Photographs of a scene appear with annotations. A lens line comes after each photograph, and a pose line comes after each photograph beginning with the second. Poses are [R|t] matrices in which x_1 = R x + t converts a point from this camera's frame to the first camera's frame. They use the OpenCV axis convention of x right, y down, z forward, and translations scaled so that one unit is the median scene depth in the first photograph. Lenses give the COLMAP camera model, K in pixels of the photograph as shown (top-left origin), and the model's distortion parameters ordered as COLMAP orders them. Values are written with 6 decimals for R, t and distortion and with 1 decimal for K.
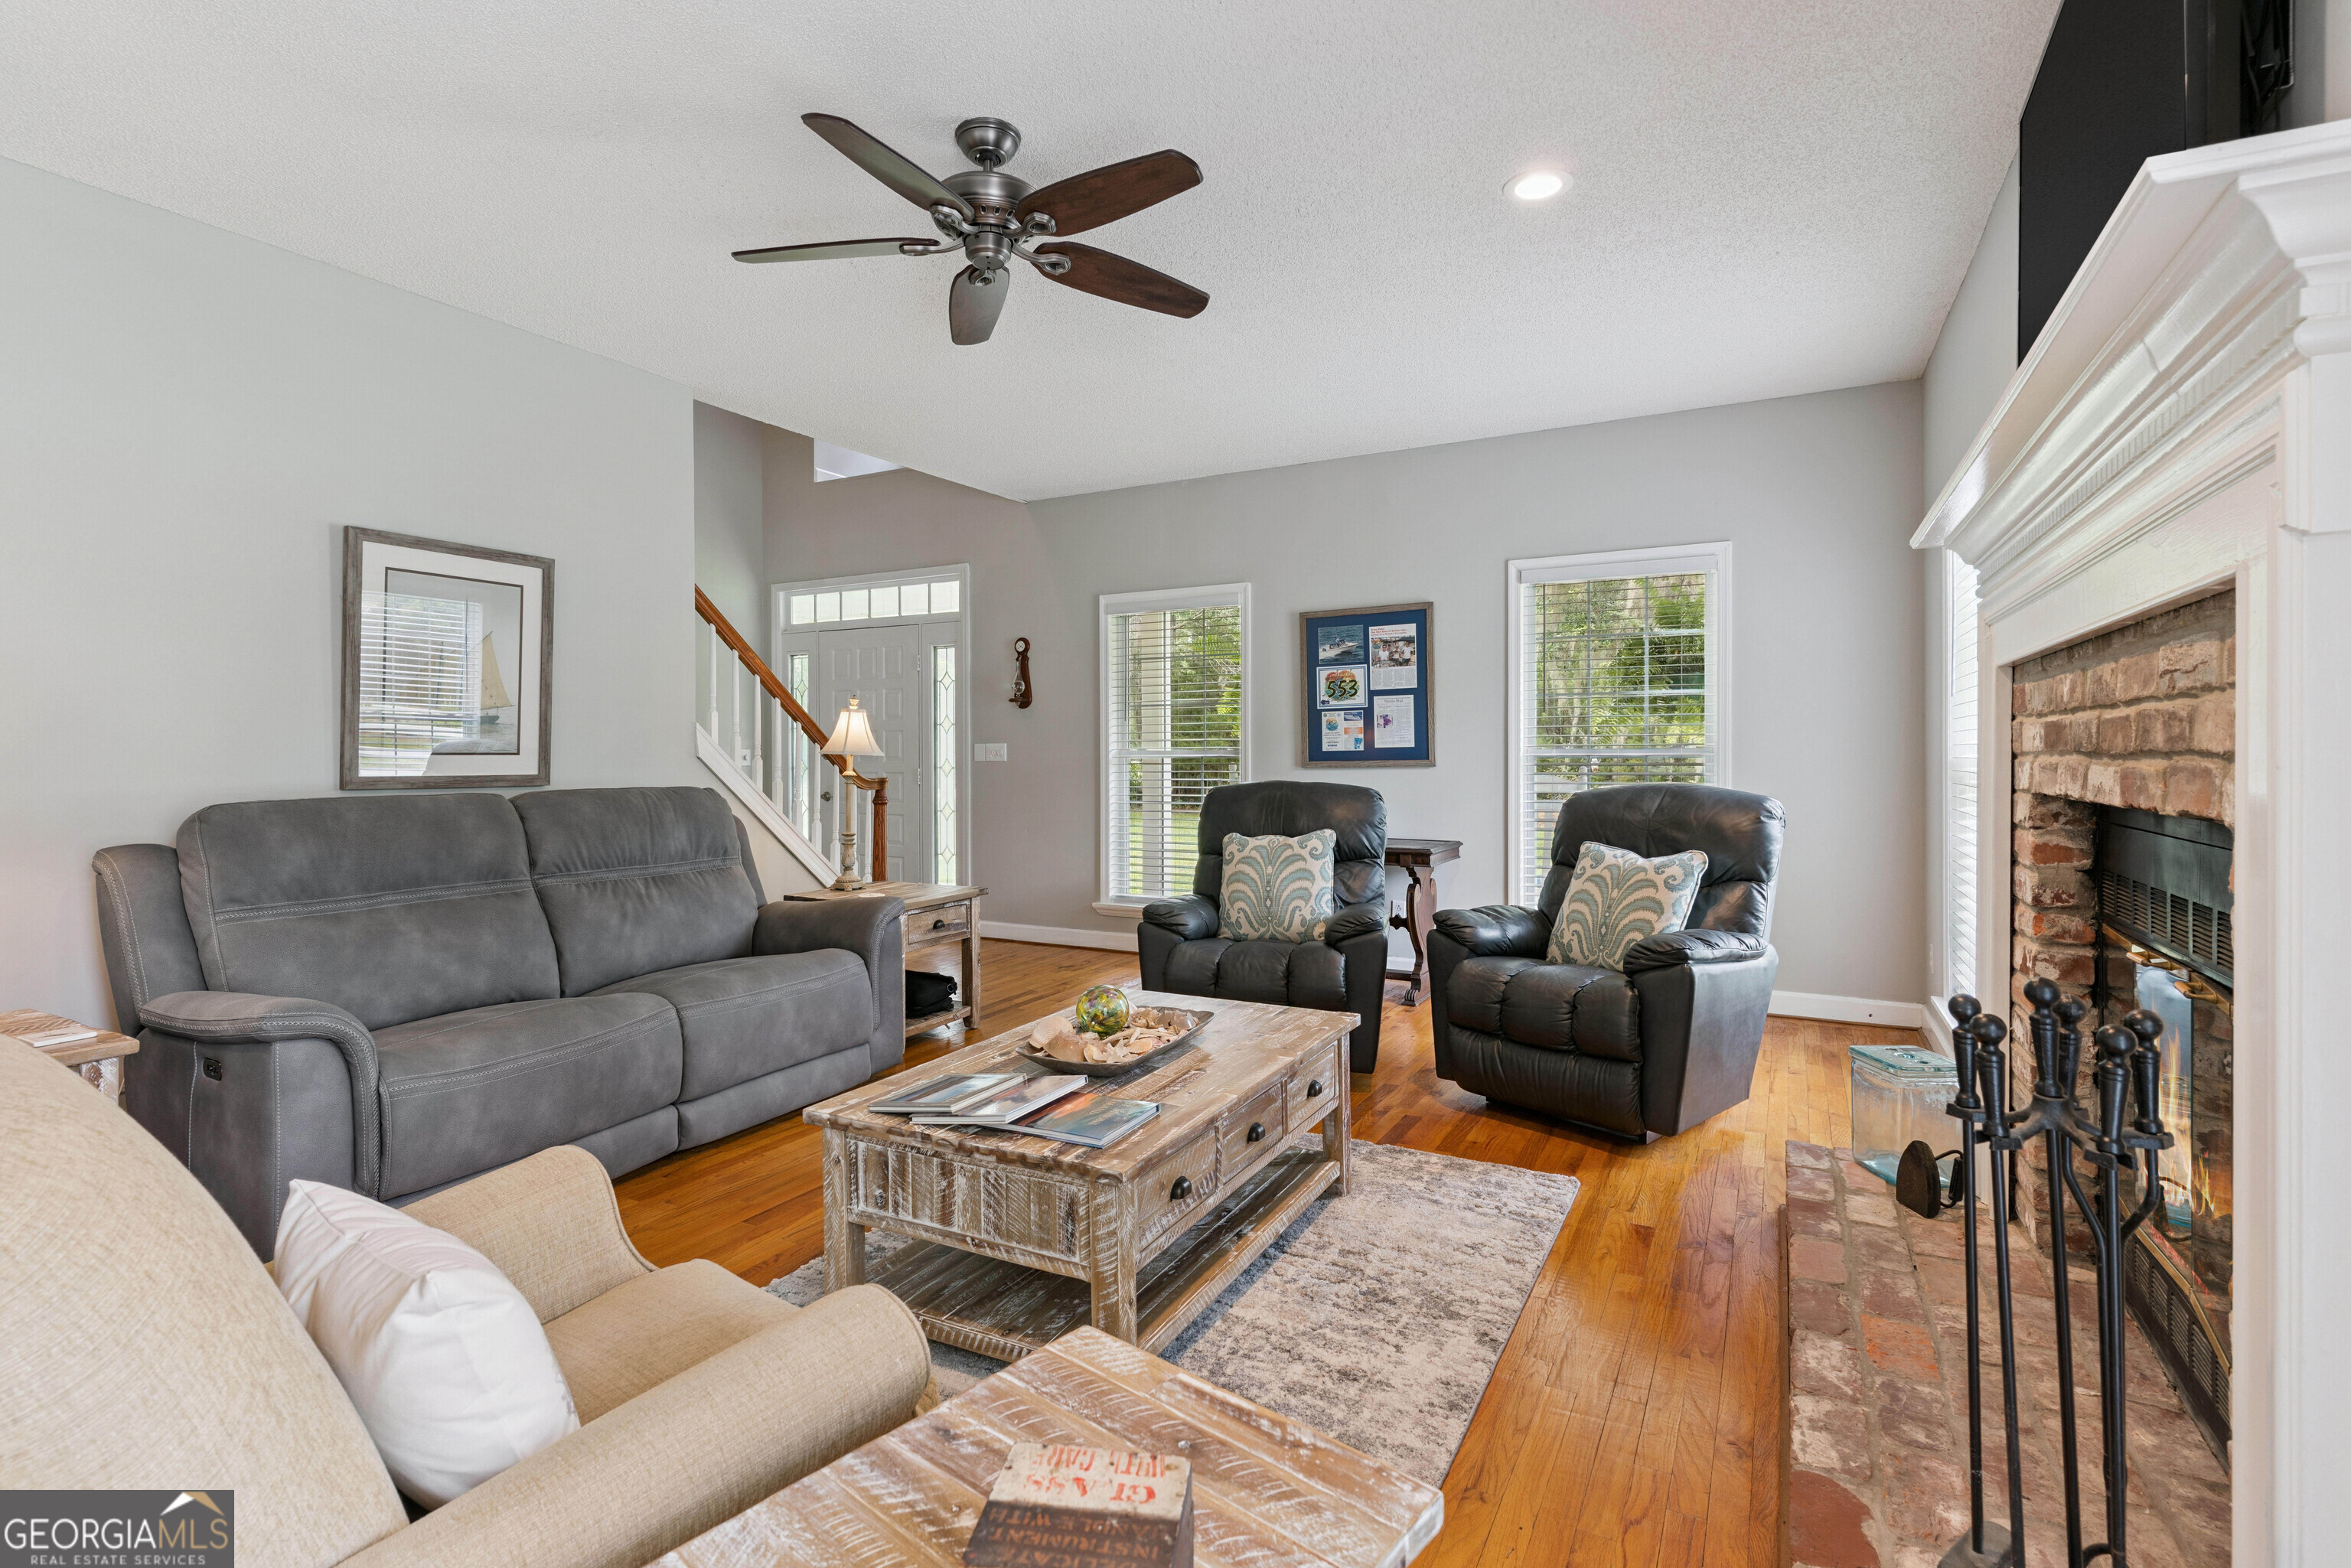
lens RADIAL K [[1134.9, 0, 1168.6], [0, 1134.9, 765.7], [0, 0, 1]] dist [0.000282, -0.000407]
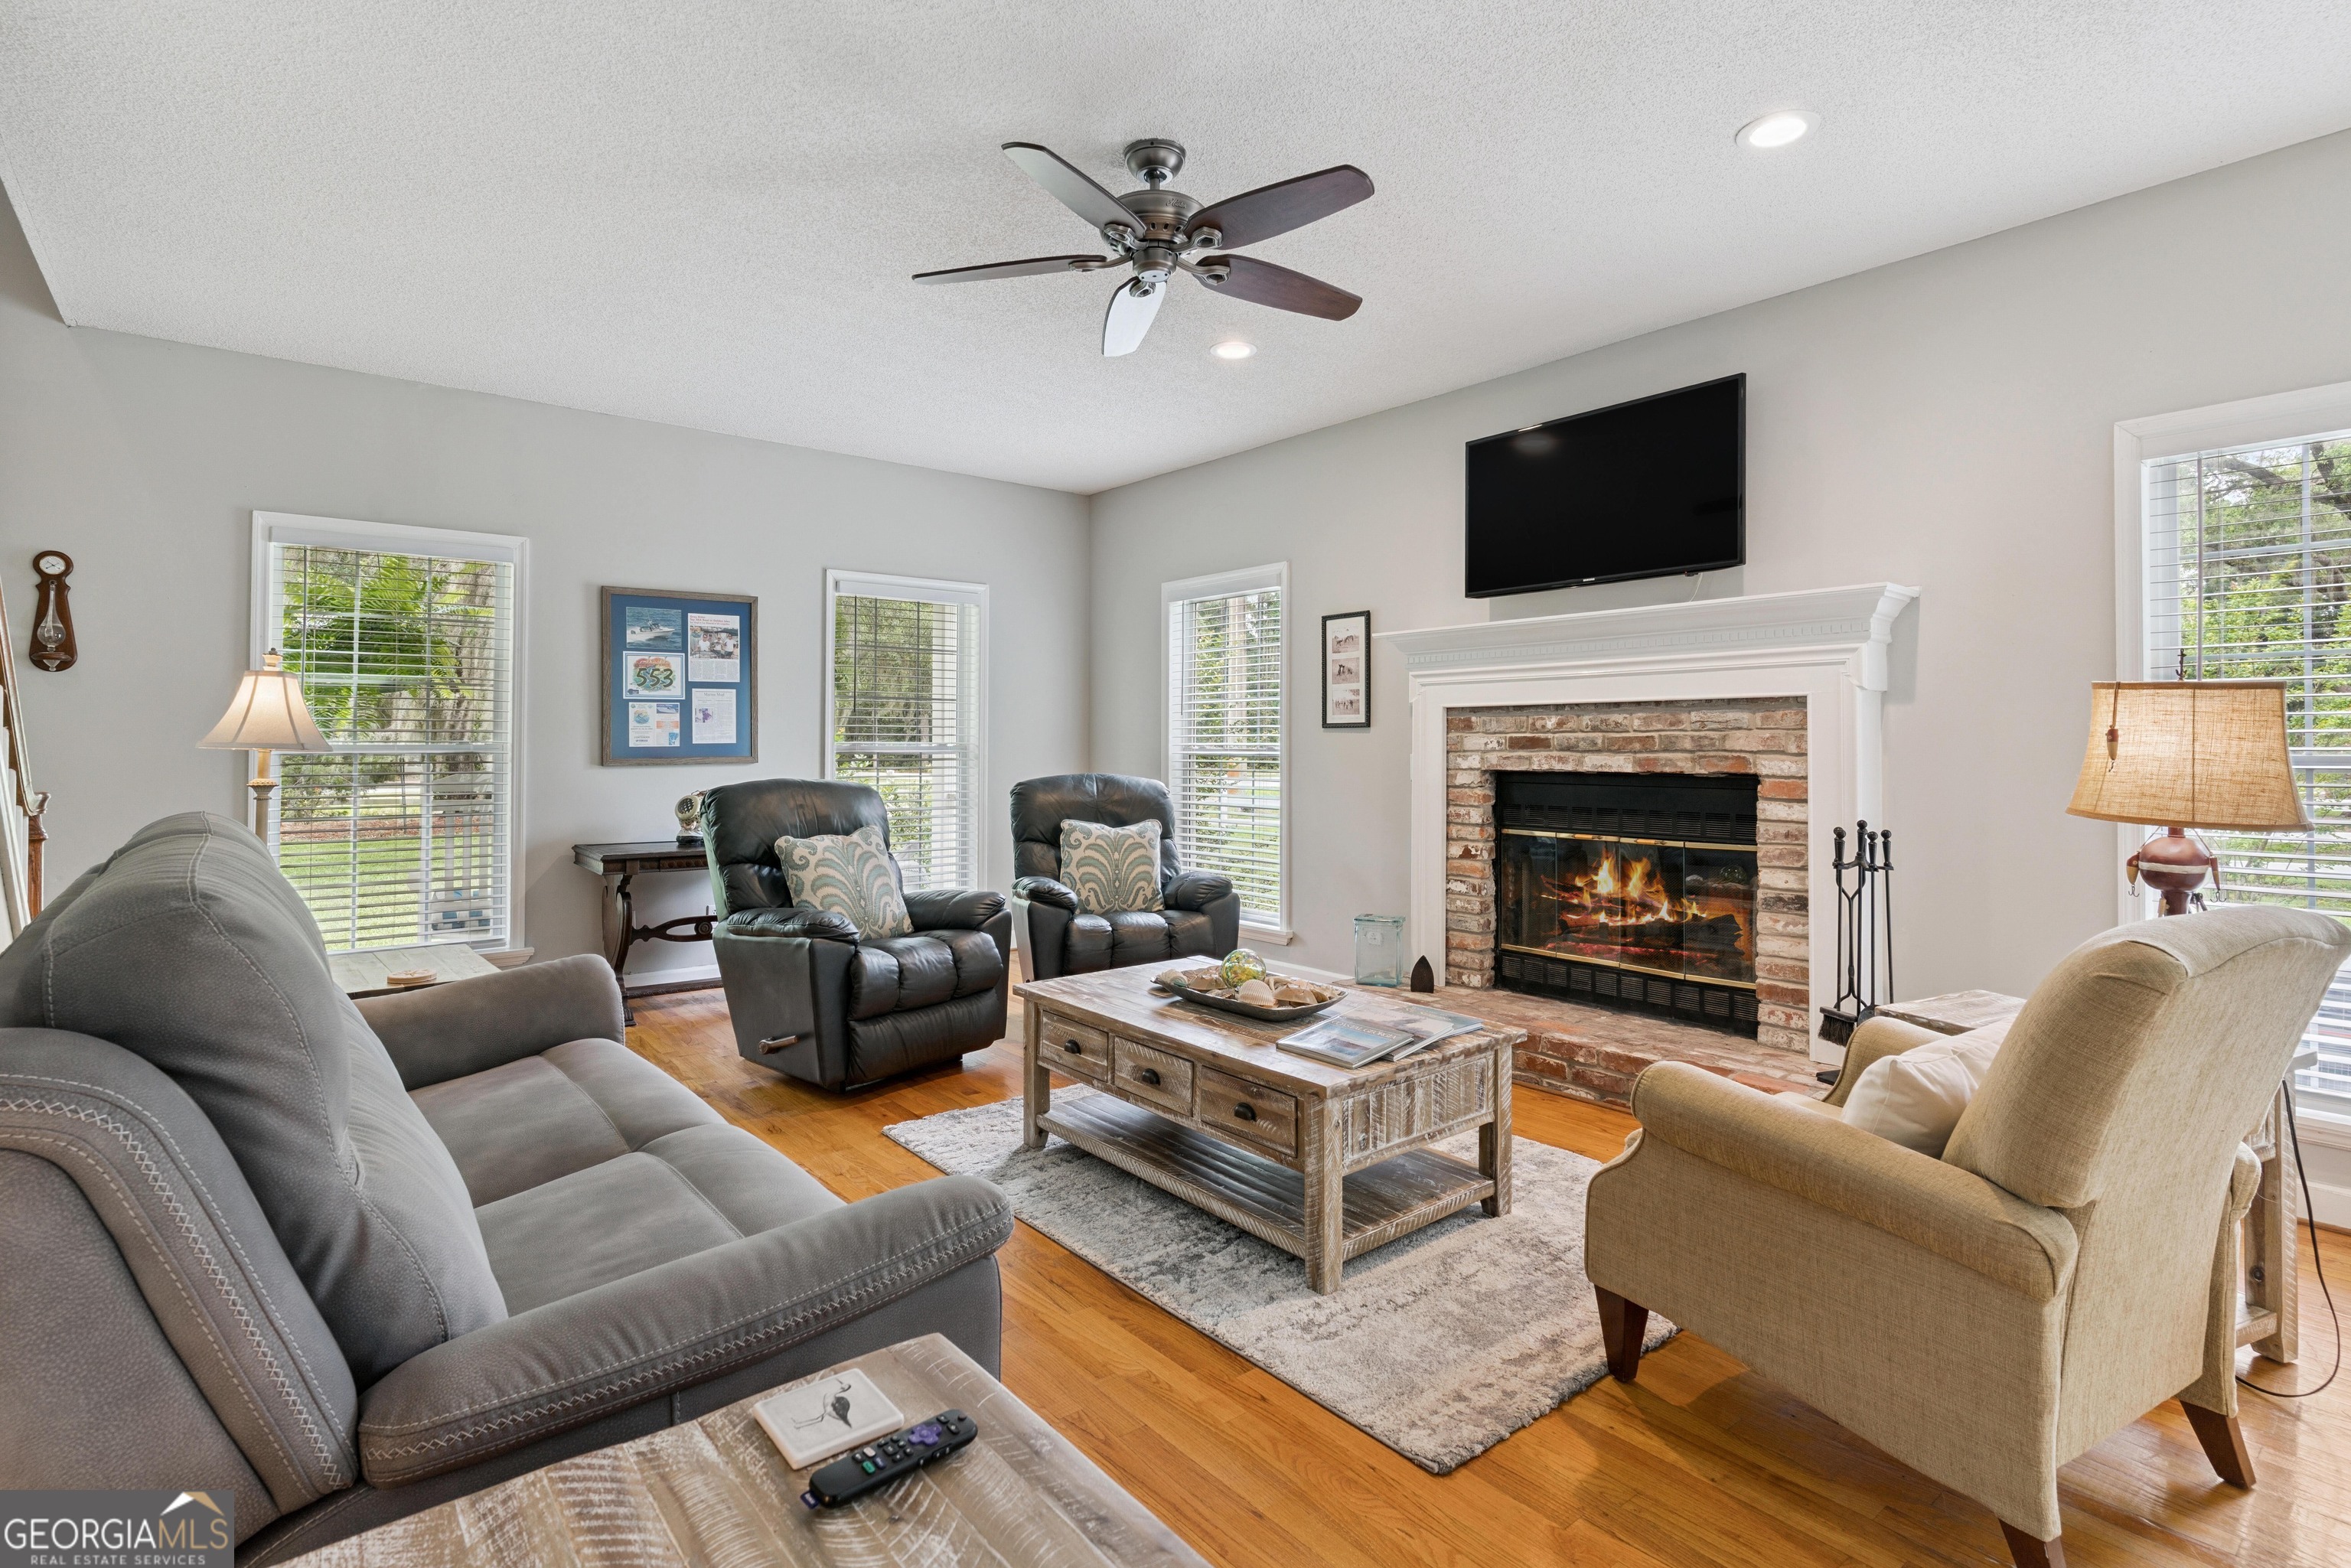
lens RADIAL K [[1134.9, 0, 1168.9], [0, 1134.9, 747.5], [0, 0, 1]] dist [0.000282, -0.000407]
pose [[0.373835, 0.004831, 0.927482, -0.536629], [0.007436, 0.999939, -0.008205, -0.002171], [-0.927465, 0.009965, 0.373777, 0.291394]]
